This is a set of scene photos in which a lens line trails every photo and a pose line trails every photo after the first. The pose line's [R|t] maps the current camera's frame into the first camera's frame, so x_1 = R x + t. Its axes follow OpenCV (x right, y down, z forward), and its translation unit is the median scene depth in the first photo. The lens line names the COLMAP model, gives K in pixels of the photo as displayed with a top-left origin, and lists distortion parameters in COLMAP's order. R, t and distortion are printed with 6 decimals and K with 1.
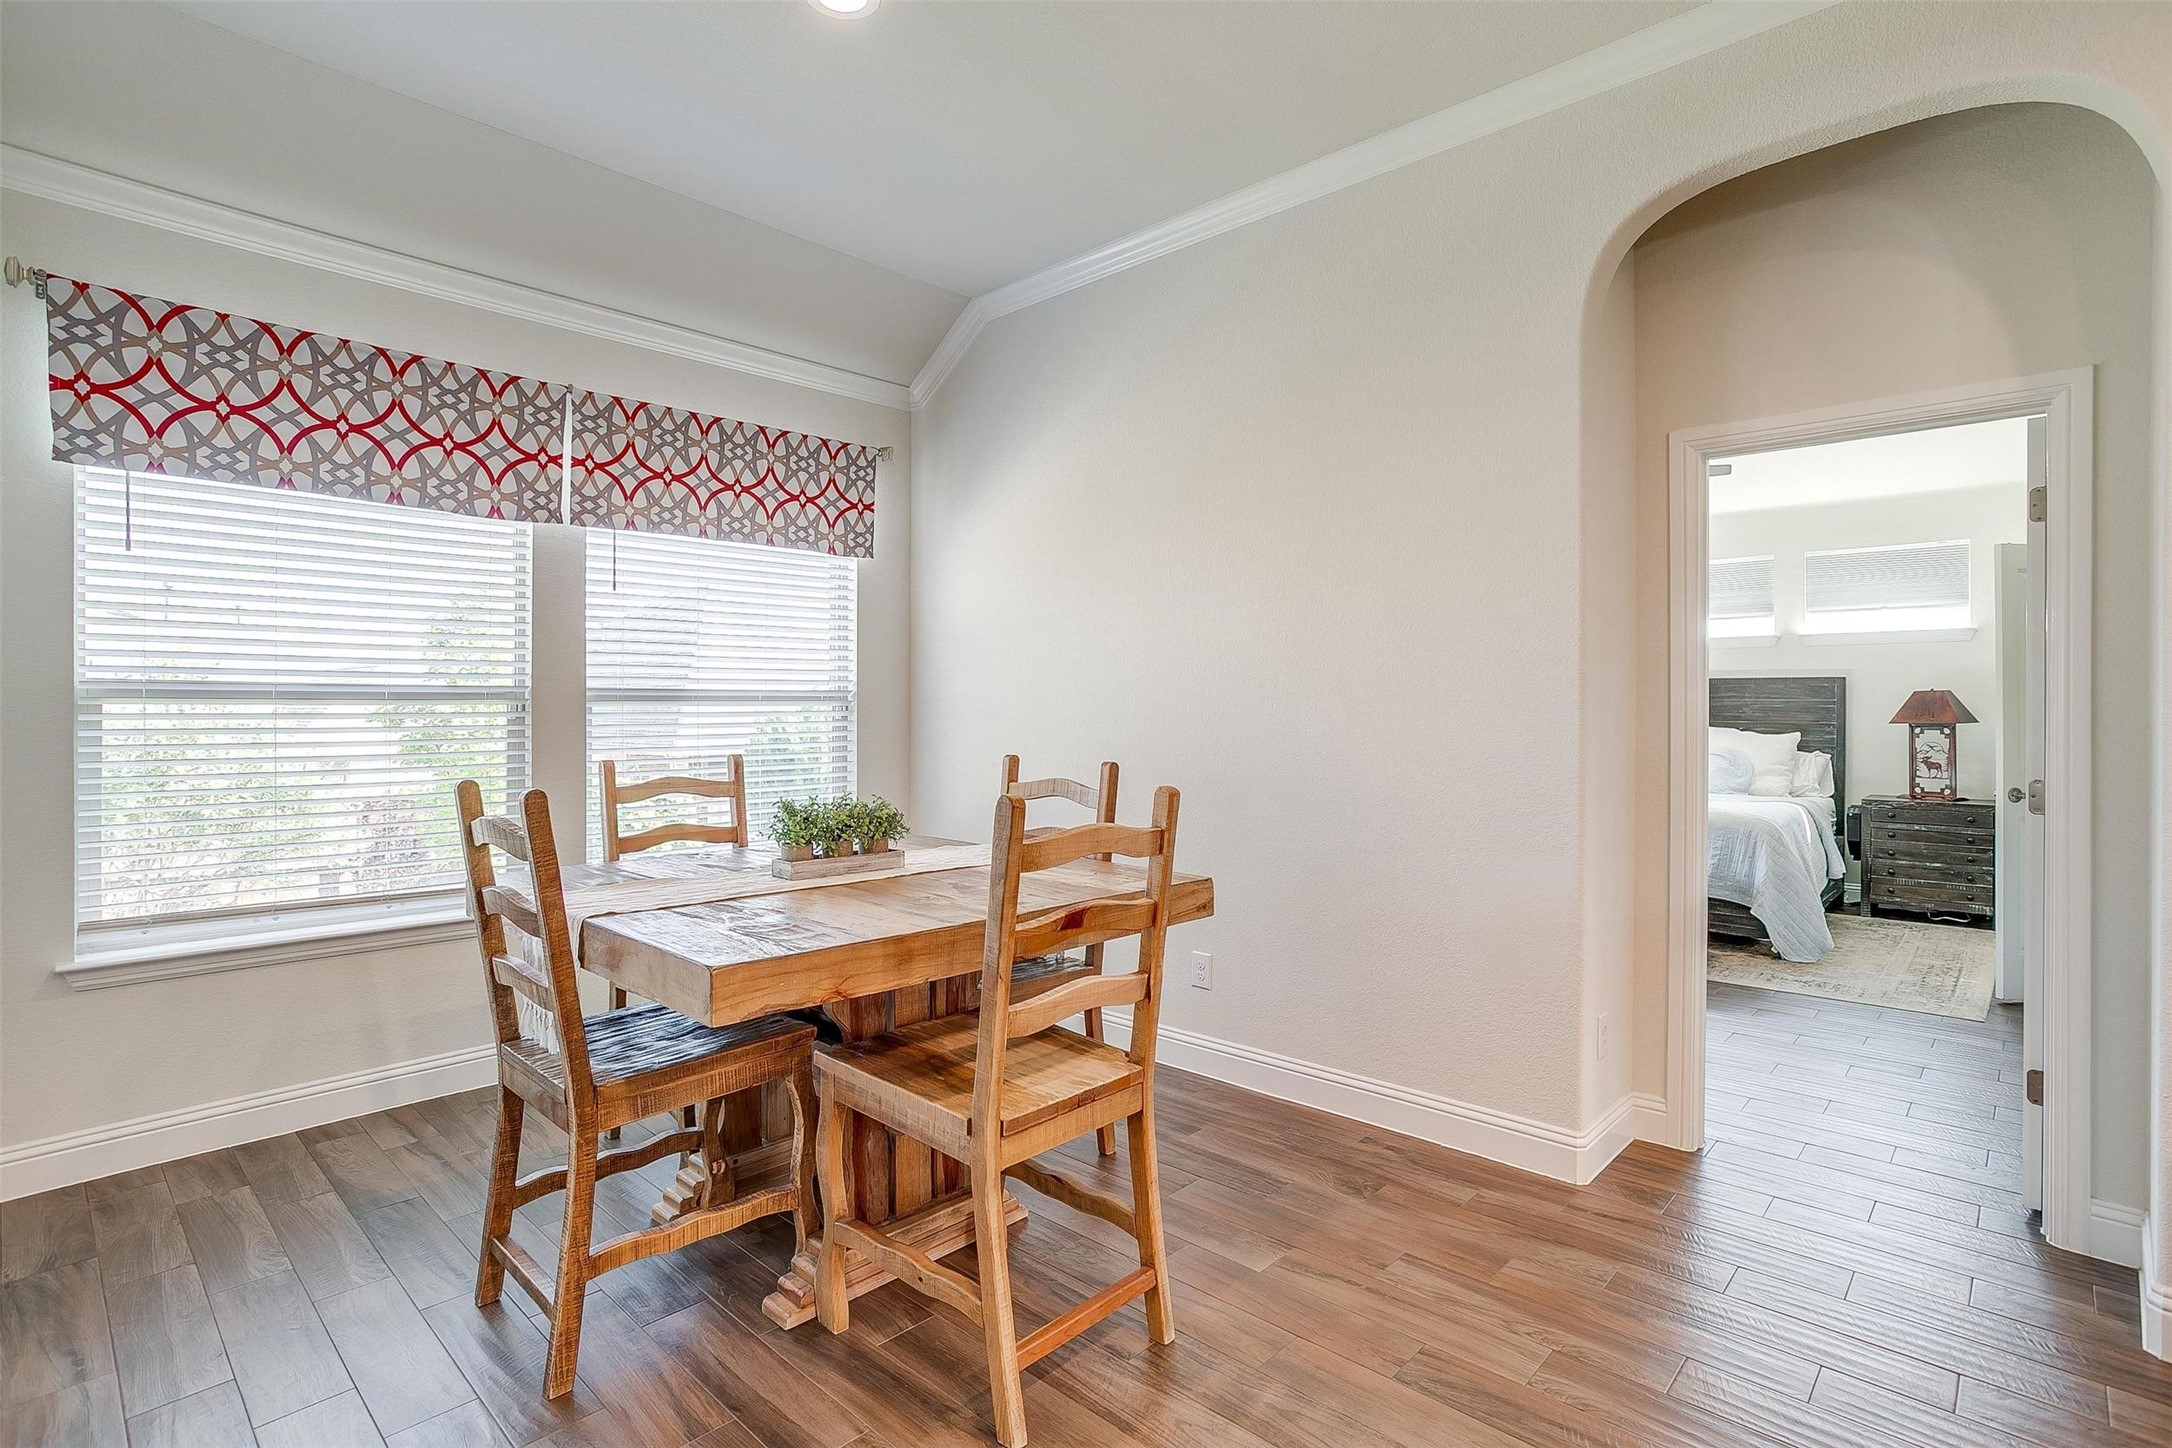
lens RADIAL K [[1049.0, 0, 1074.7], [0, 1049.0, 715.4], [0, 0, 1]] dist [-0.049533, 0.024294]
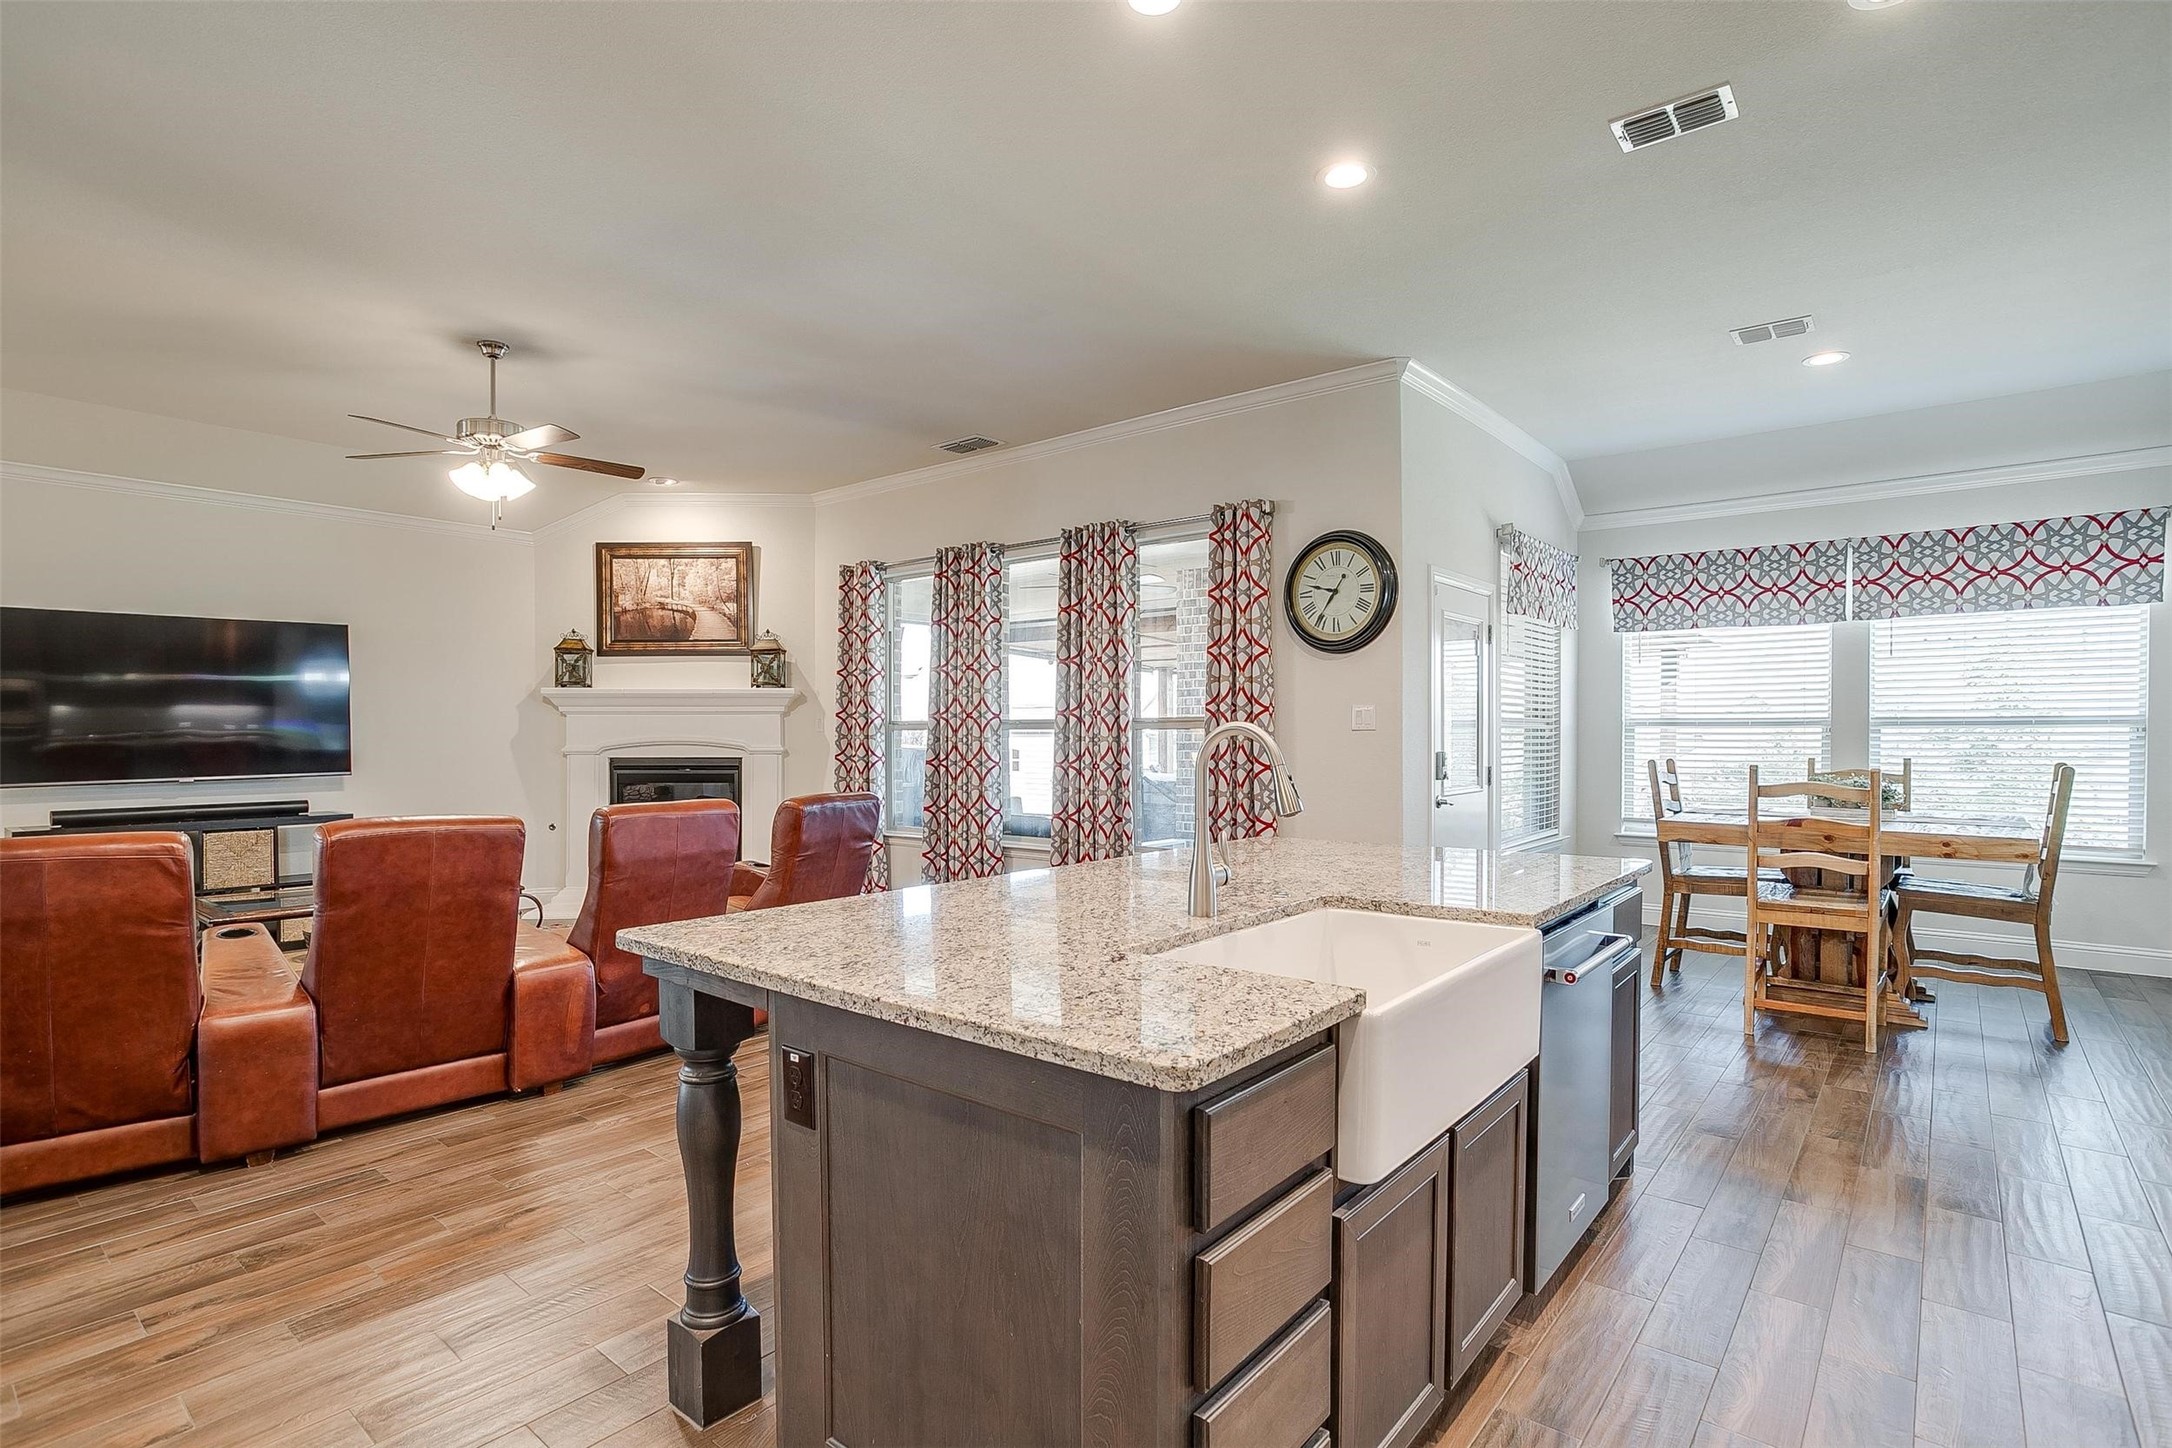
lens RADIAL K [[1049.0, 0, 1090.9], [0, 1049.0, 737.9], [0, 0, 1]] dist [-0.049533, 0.024294]
pose [[0.068350, 0.005760, -0.997645, 0.902617], [-0.006743, 0.999963, 0.005311, 0.004655], [0.997639, 0.006364, 0.068387, -0.284099]]
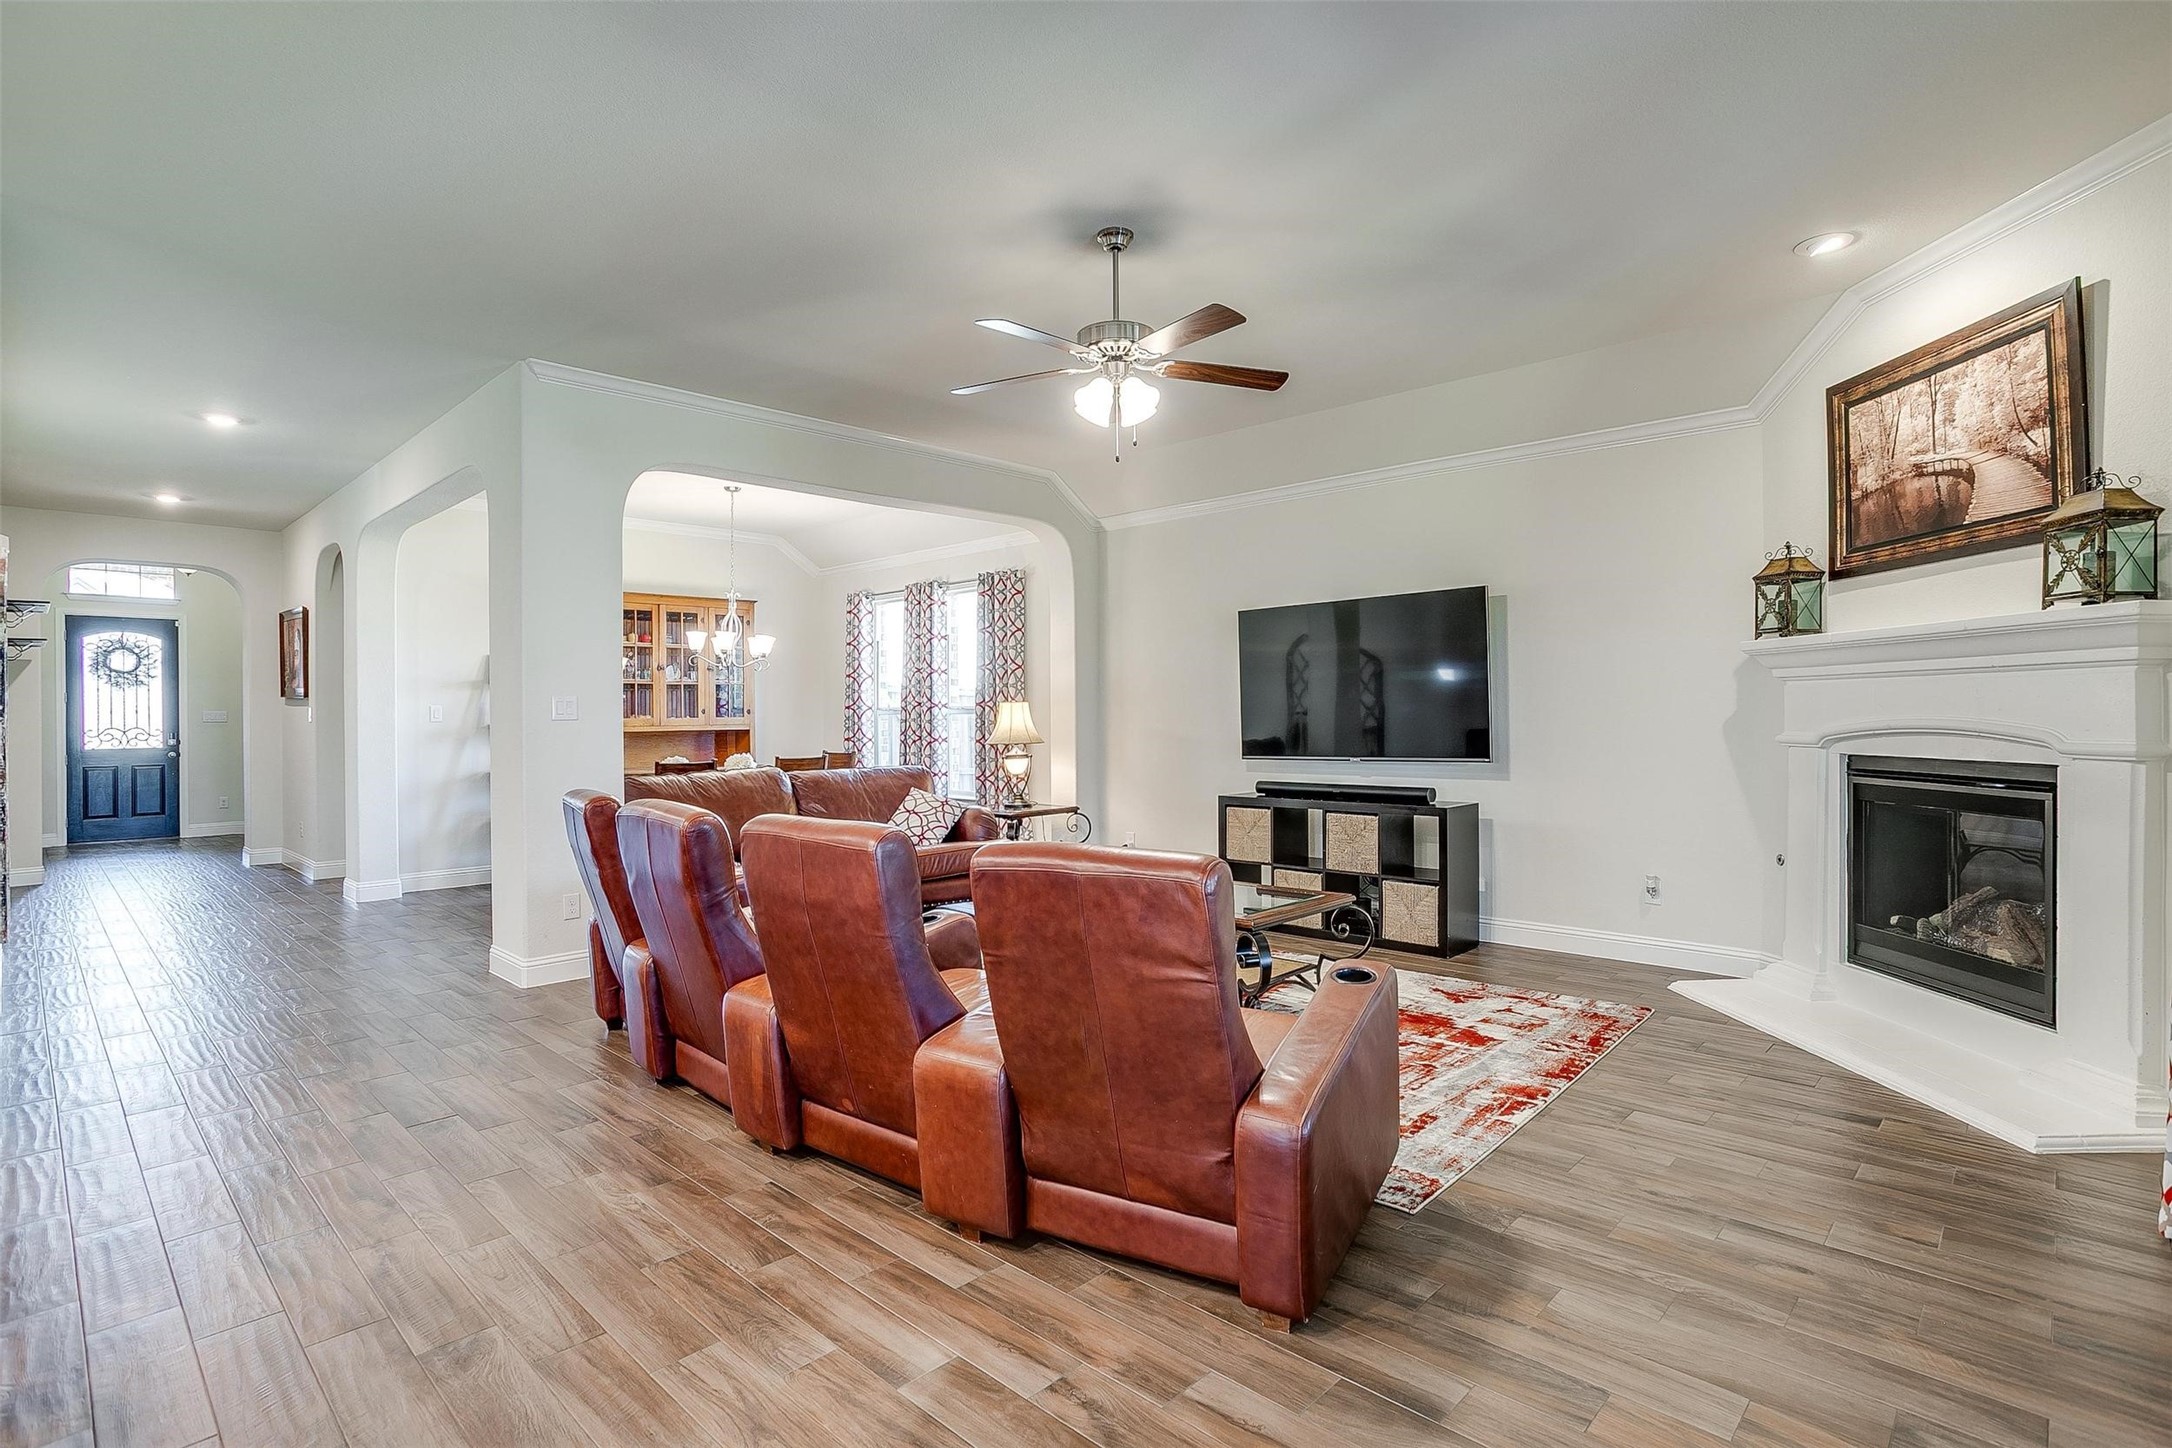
lens RADIAL K [[1049.0, 0, 1080.7], [0, 1049.0, 728.1], [0, 0, 1]] dist [-0.049533, 0.024294]
pose [[-0.999955, 0.007600, 0.005637, -0.149986], [0.007717, 0.999749, 0.021019, -0.000093], [-0.005475, 0.021061, -0.999763, 0.027581]]
